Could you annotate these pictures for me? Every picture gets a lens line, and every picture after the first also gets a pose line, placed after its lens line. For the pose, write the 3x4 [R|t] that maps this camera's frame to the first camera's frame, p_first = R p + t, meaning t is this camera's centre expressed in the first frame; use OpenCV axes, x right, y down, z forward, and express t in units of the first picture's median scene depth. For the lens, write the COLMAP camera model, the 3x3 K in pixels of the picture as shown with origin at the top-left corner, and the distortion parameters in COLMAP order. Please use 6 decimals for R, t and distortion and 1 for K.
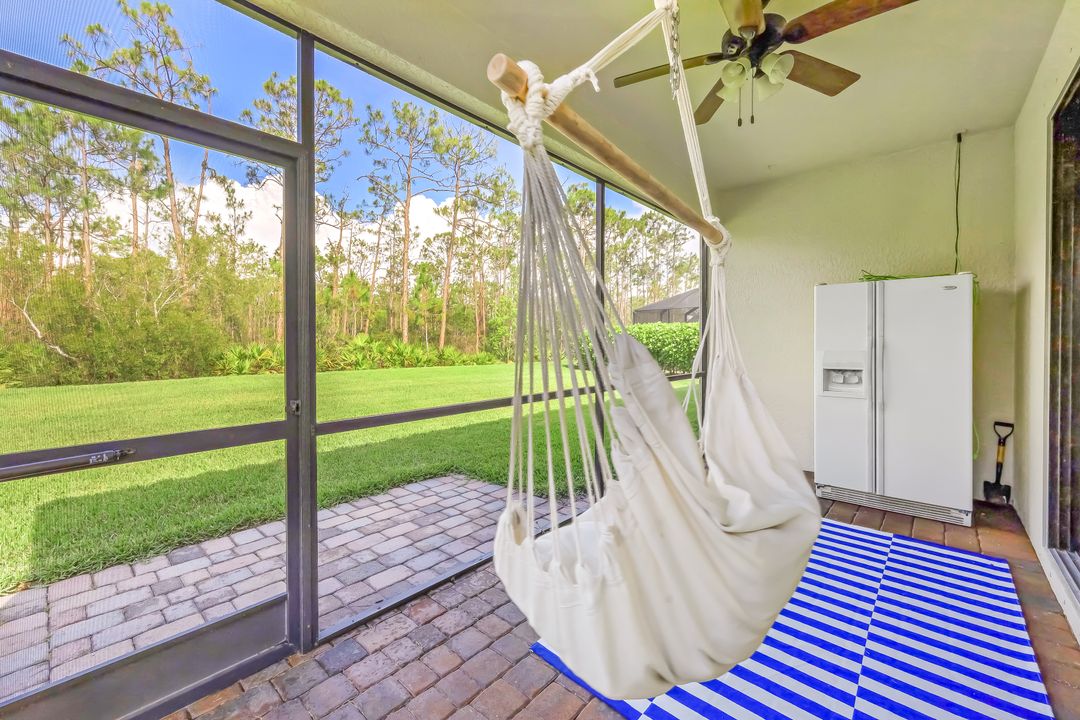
lens RADIAL K [[436.4, 0, 541.1], [0, 436.4, 350.4], [0, 0, 1]] dist [-0.000086, 0.000065]
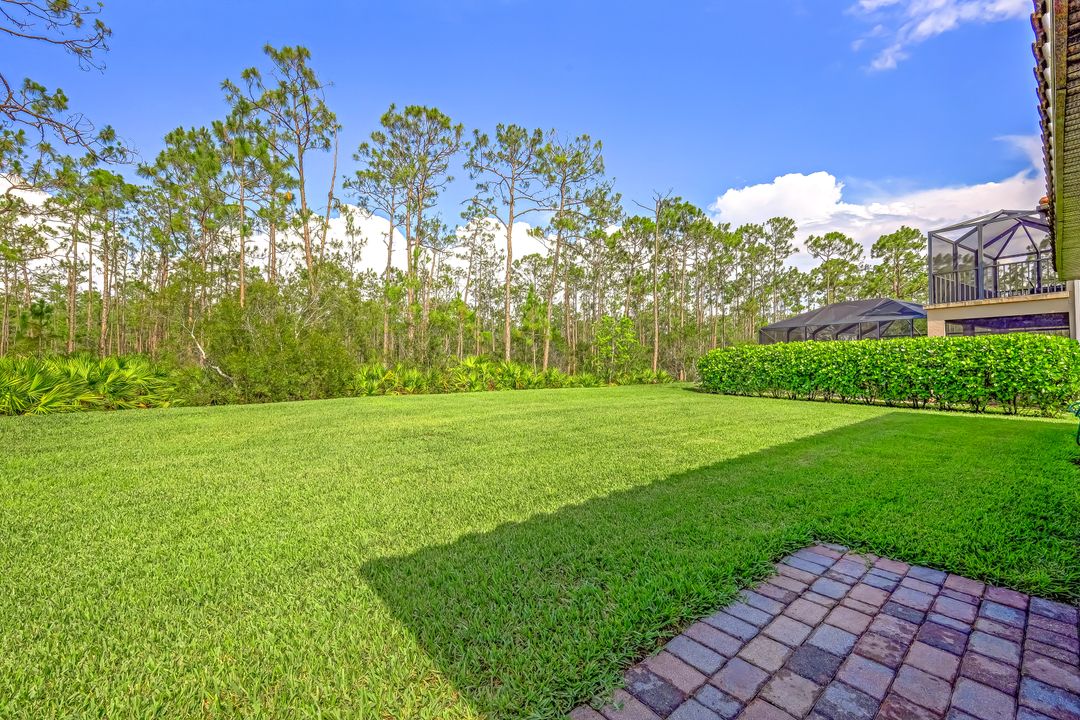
lens RADIAL K [[436.4, 0, 544.5], [0, 436.4, 357.4], [0, 0, 1]] dist [-0.000086, 0.000065]
pose [[0.990344, -0.002101, -0.138616, -0.134442], [-0.002556, 0.999438, -0.033413, 0.000039], [0.138608, 0.033444, 0.989782, 0.049686]]
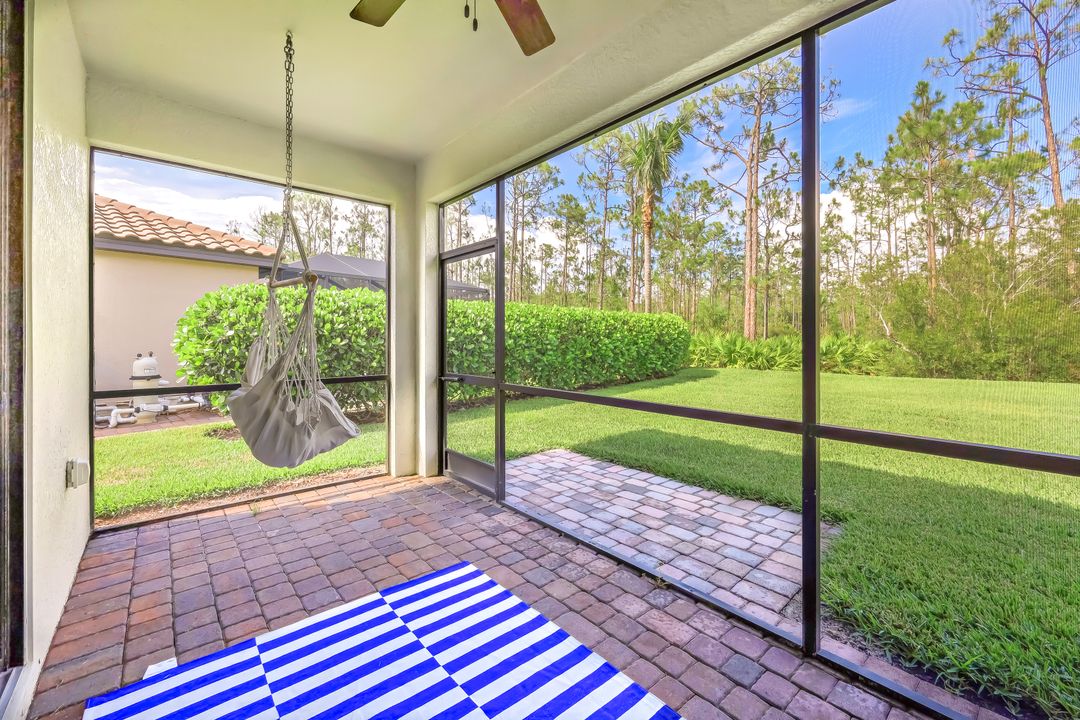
lens RADIAL K [[436.4, 0, 533.5], [0, 436.4, 326.6], [0, 0, 1]] dist [-0.000086, 0.000065]
pose [[-0.125656, -0.022184, -0.991826, 0.141436], [-0.018621, 0.999627, -0.019999, -0.005522], [0.991899, 0.015956, -0.126022, 0.142699]]
